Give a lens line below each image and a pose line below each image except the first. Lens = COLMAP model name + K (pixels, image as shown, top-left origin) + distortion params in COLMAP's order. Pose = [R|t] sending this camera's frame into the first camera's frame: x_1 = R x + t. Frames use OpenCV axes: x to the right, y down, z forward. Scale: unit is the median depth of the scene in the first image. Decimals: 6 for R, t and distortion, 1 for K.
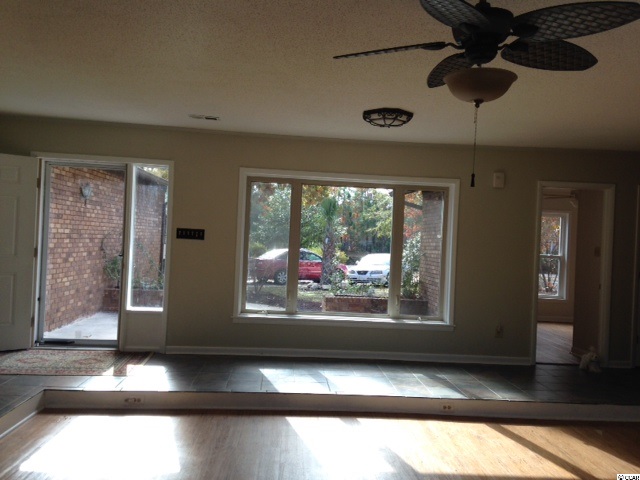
lens RADIAL K [[581.9, 0, 320.0], [0, 581.9, 240.0], [0, 0, 1]] dist [0.180717, -0.316501]
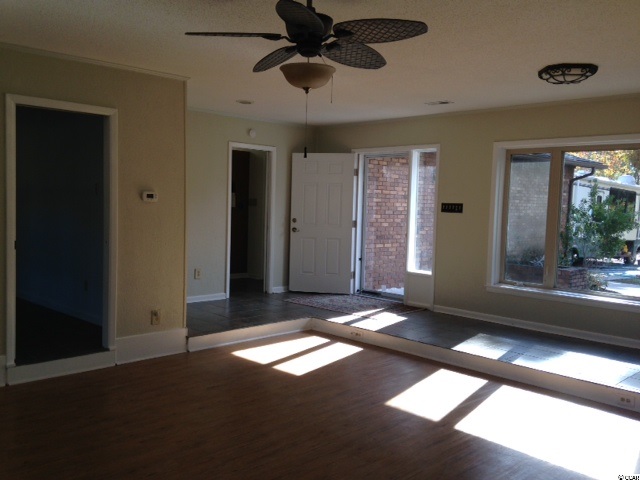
lens RADIAL K [[615.3, 0, 319.7], [0, 615.3, 233.1], [0, 0, 1]] dist [0.346272, -0.392755]
pose [[0.639837, 0.009691, -0.768449, 0.540100], [-0.001938, 0.999938, 0.010997, 0.025586], [0.768508, -0.005547, 0.639816, 0.044152]]
